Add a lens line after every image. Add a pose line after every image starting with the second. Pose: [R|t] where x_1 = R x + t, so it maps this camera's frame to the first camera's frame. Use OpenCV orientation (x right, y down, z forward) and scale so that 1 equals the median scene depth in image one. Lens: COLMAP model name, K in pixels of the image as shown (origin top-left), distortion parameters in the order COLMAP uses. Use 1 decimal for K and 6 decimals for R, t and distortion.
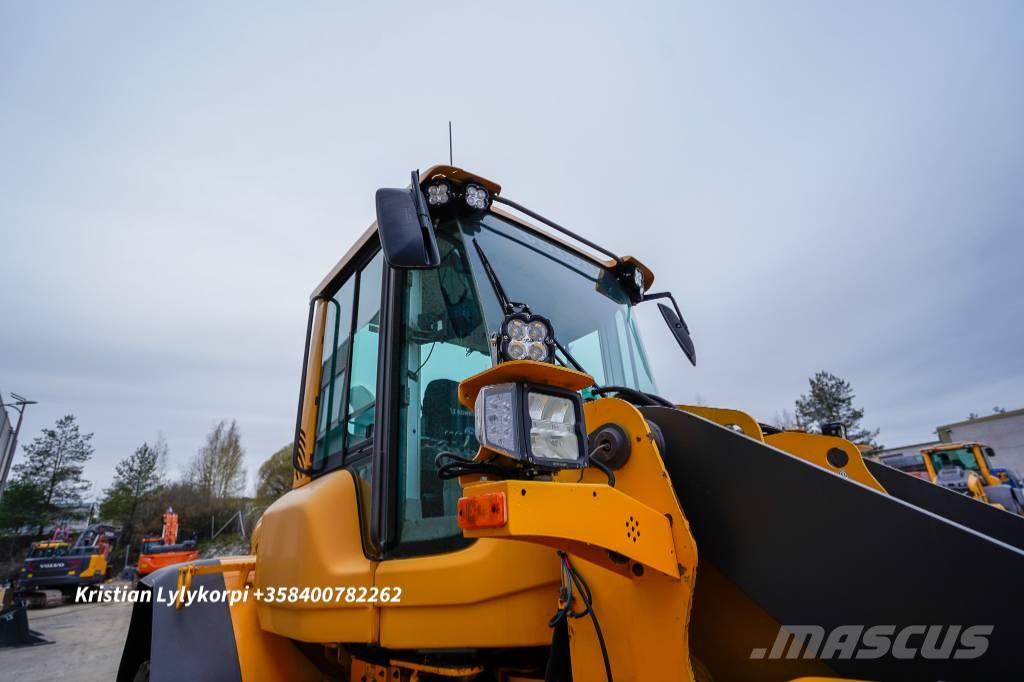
lens RADIAL K [[471.7, 0, 512.0], [0, 471.7, 341.0], [0, 0, 1]] dist [-0.048326, 0.016074]
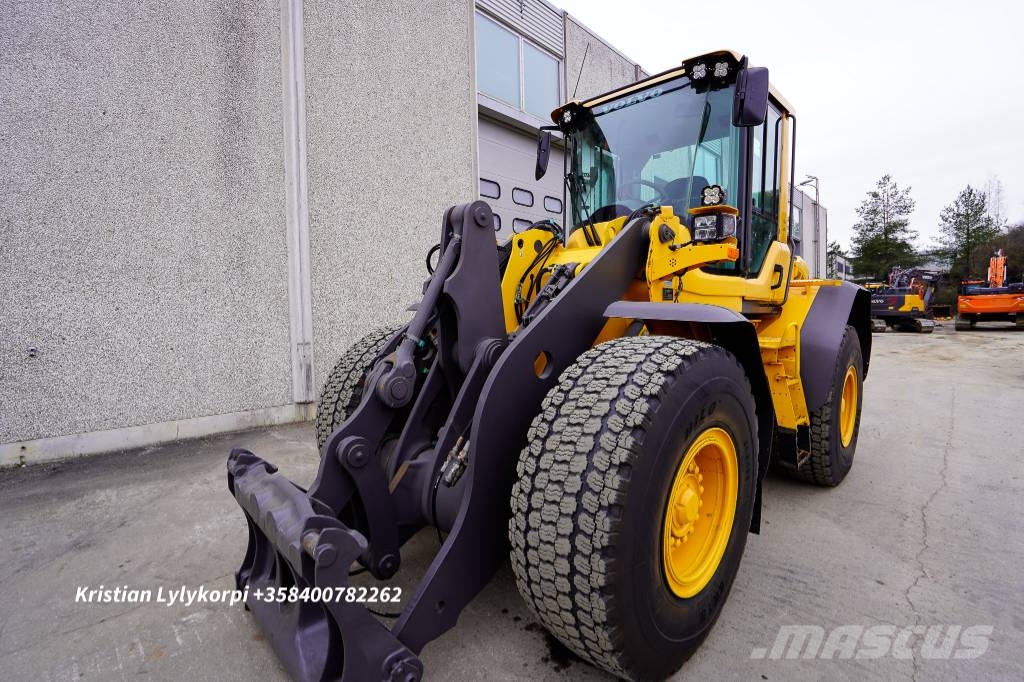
lens RADIAL K [[471.7, 0, 512.0], [0, 471.7, 341.0], [0, 0, 1]] dist [-0.048326, 0.016074]
pose [[0.075078, 0.135941, -0.987868, 0.100220], [0.389381, 0.908019, 0.154546, 0.008186], [0.918012, -0.396260, 0.015240, 0.018912]]
